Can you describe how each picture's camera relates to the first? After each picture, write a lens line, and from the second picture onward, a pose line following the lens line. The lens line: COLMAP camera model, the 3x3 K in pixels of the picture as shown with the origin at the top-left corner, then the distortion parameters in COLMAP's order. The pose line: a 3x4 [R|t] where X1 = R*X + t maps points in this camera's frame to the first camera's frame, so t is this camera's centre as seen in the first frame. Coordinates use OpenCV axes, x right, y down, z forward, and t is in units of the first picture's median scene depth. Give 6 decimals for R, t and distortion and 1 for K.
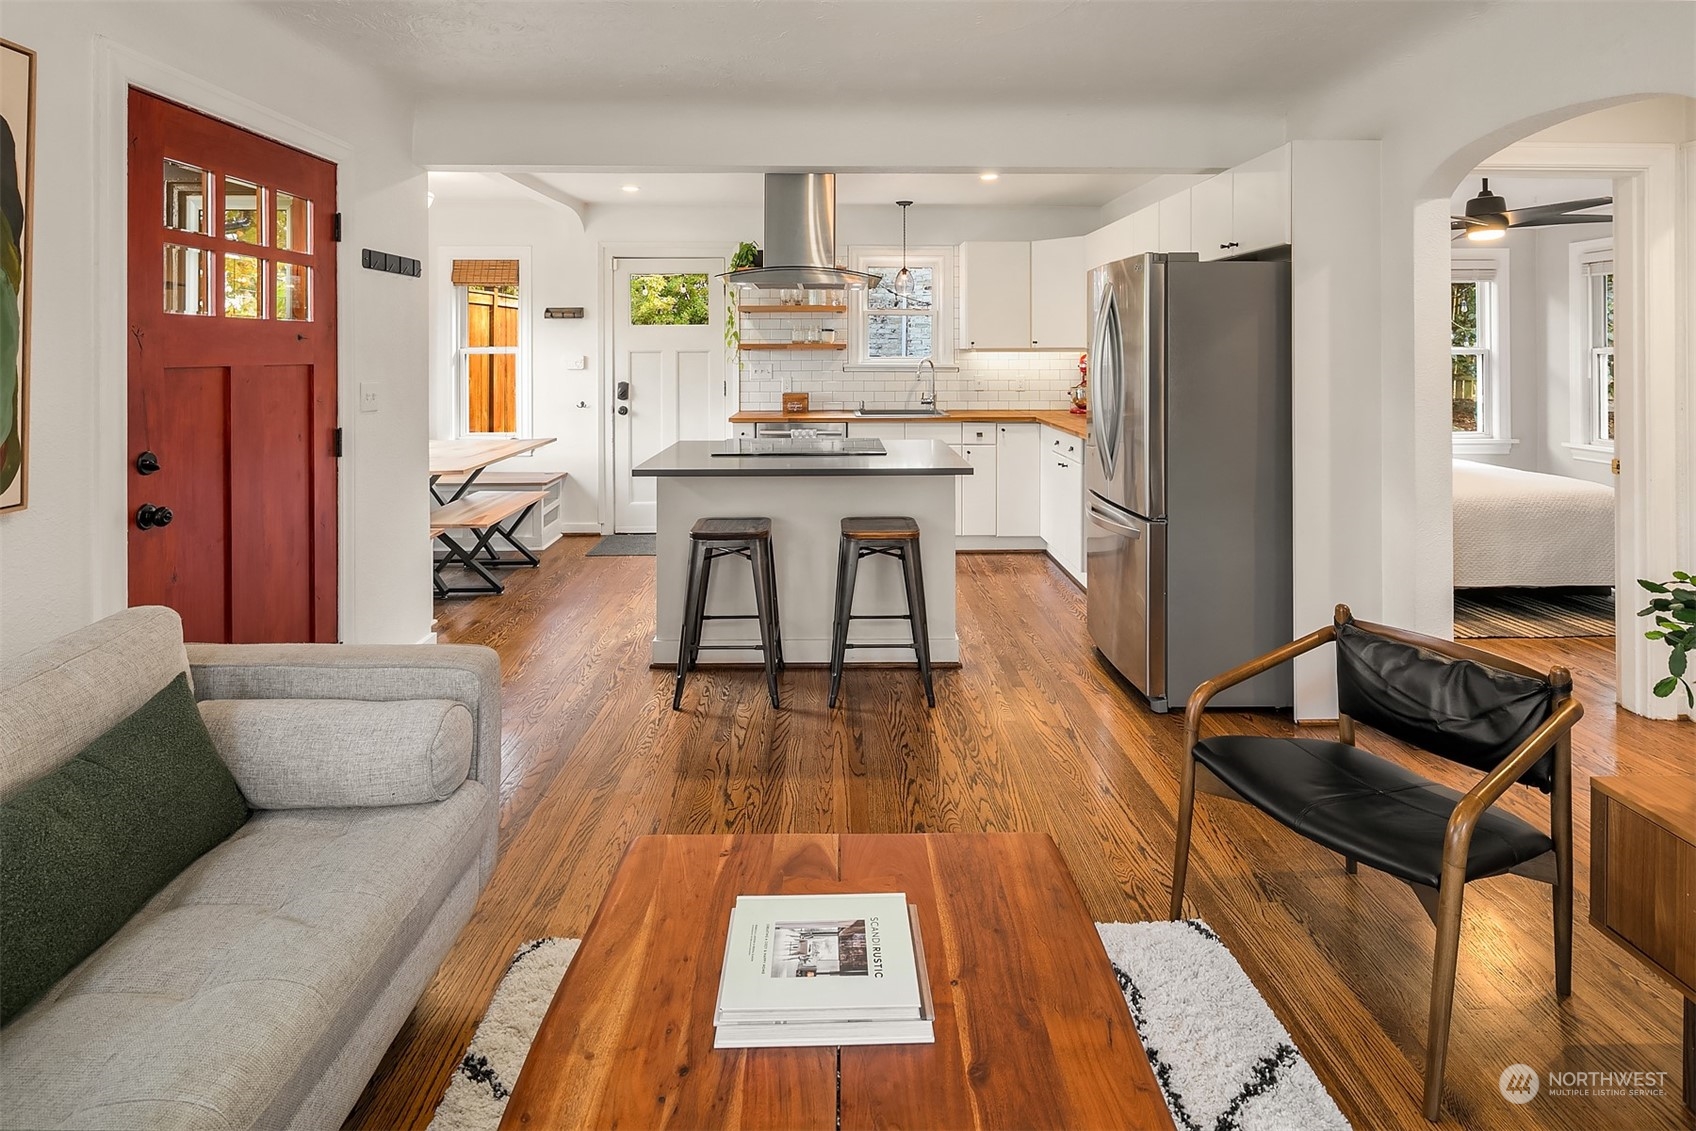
lens RADIAL K [[851.6, 0, 773.9], [0, 851.6, 338.7], [0, 0, 1]] dist [-0.000934, -0.000609]
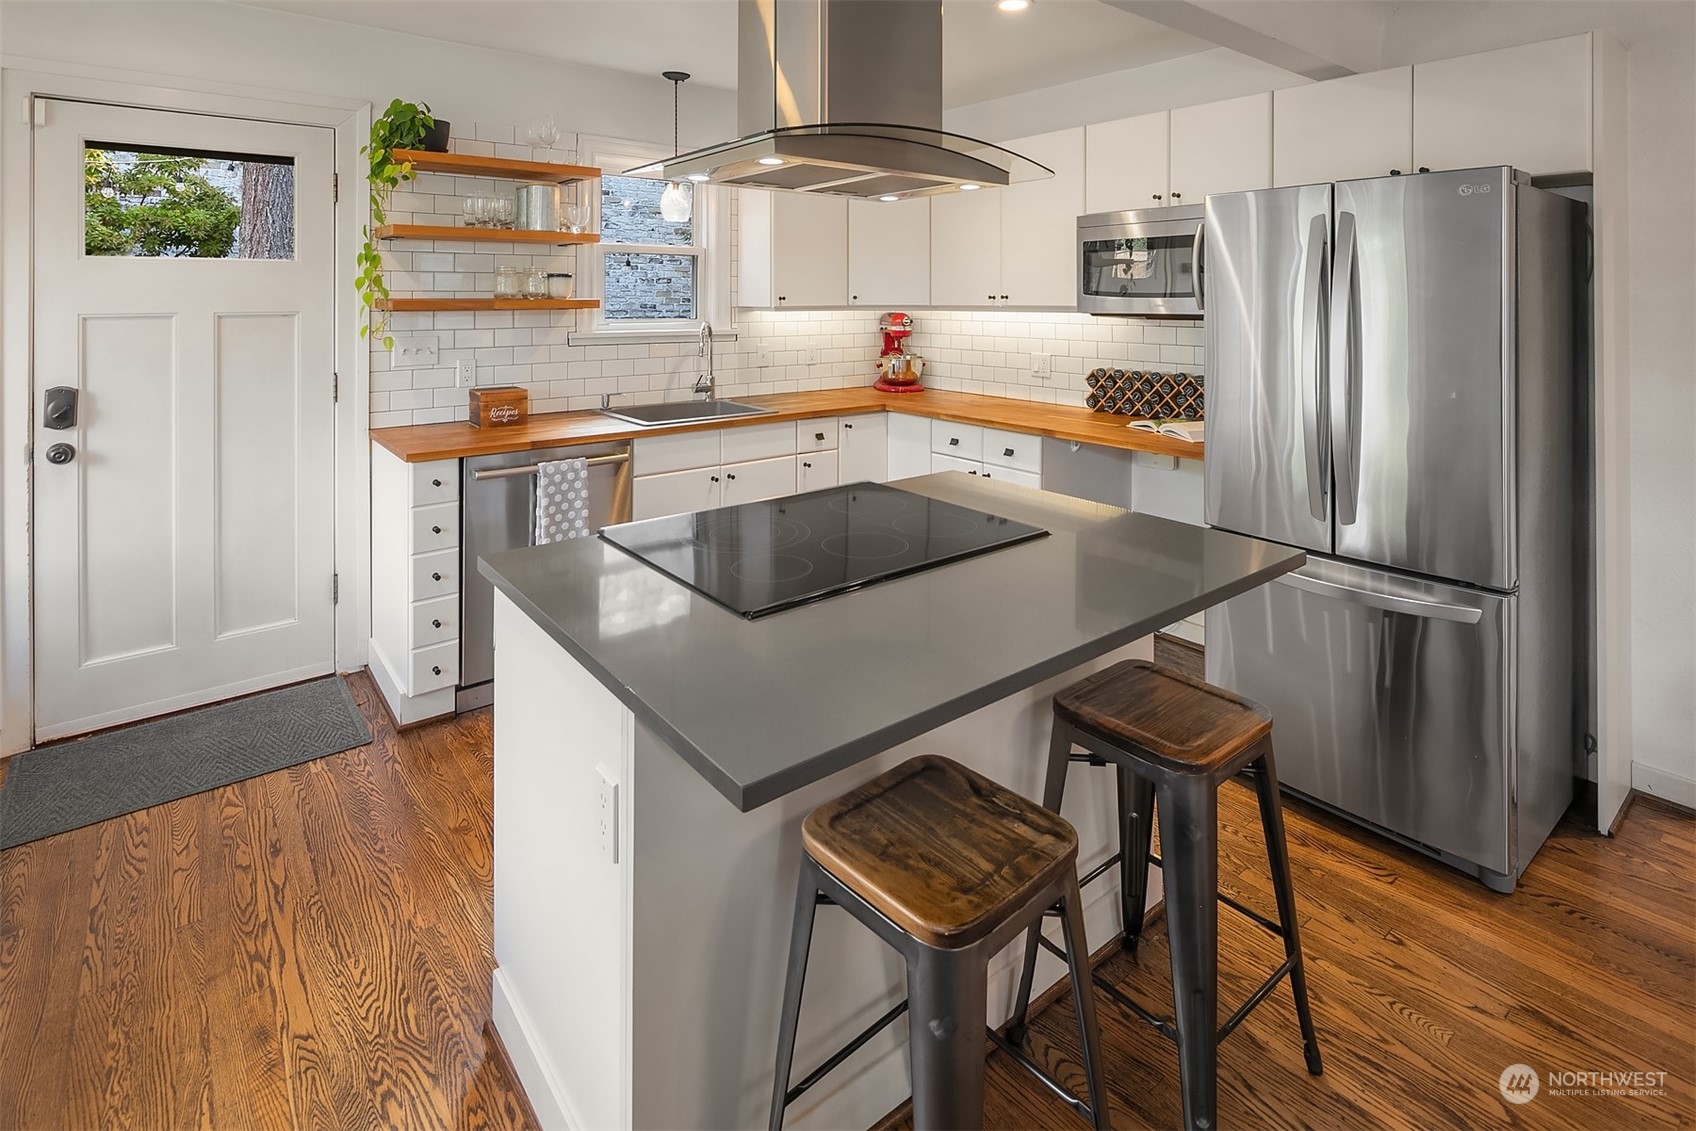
lens RADIAL K [[851.6, 0, 823.1], [0, 851.6, 292.8], [0, 0, 1]] dist [-0.000934, -0.000609]
pose [[0.755555, 0.004785, 0.655068, -0.175667], [-0.009186, 0.999952, 0.003291, -0.001975], [-0.655021, -0.008504, 0.755563, 0.442118]]
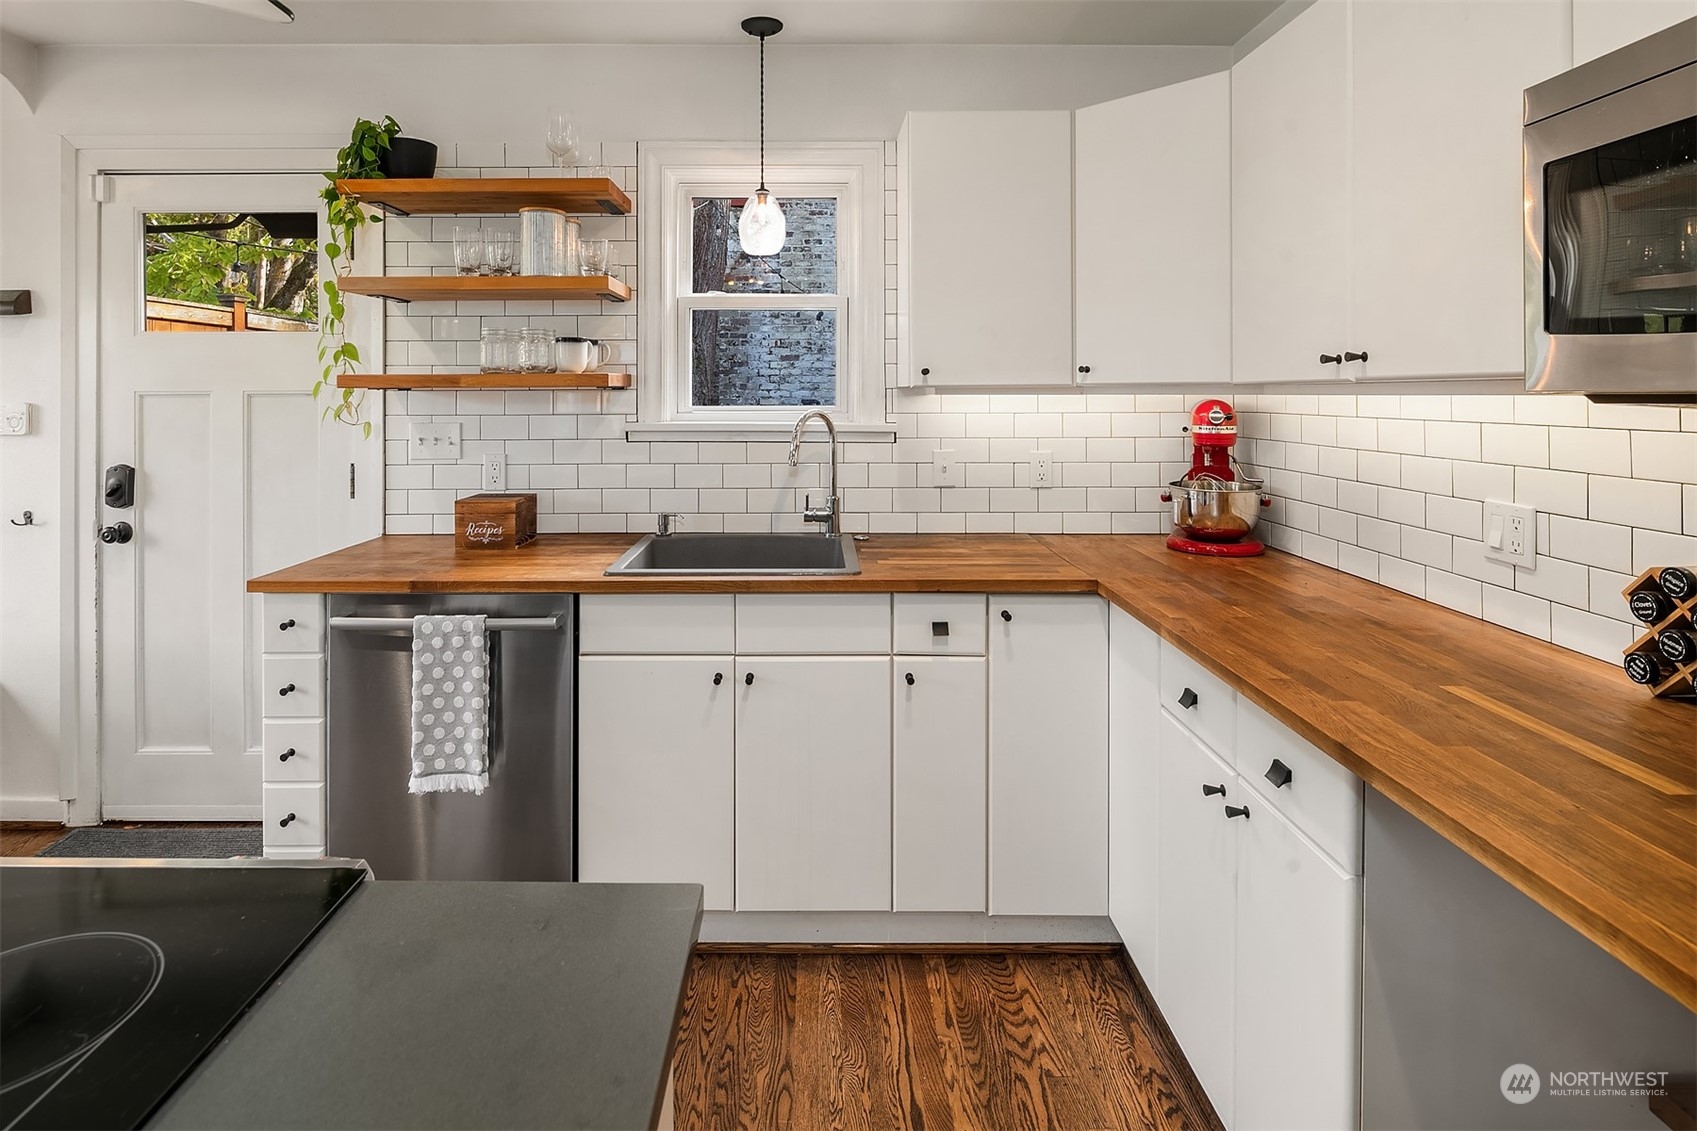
lens RADIAL K [[852.1, 0, 803.9], [0, 852.1, 383.6], [0, 0, 1]] dist [-0.000934, -0.000609]
pose [[0.998466, 0.000484, 0.055363, 0.147924], [-0.000685, 0.999993, 0.003609, 0.008655], [-0.055361, -0.003641, 0.998460, 0.581623]]
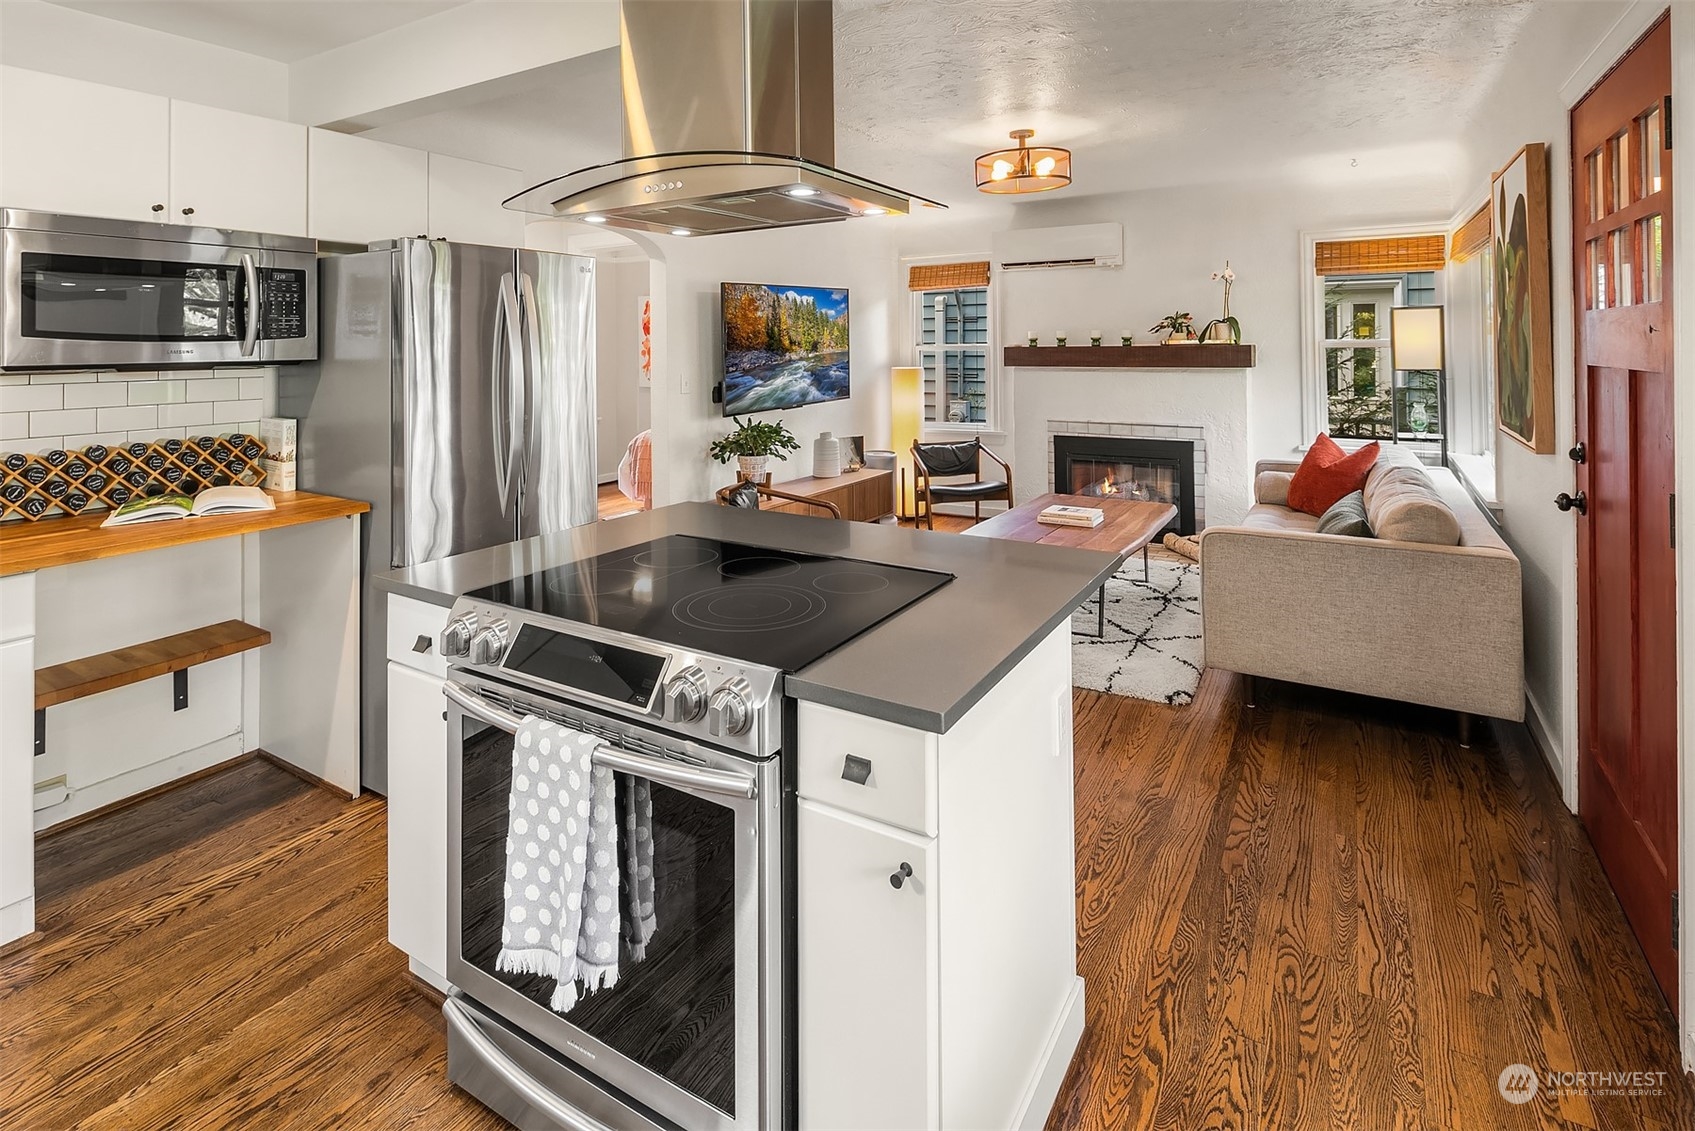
lens RADIAL K [[842.3, 0, 847.8], [0, 842.3, 347.3], [0, 0, 1]] dist [0.014231, -0.005685]
pose [[-0.886506, 0.012074, 0.462559, -0.141654], [0.007514, 0.999903, -0.011699, 0.010089], [-0.462656, -0.006896, -0.886511, 0.888029]]
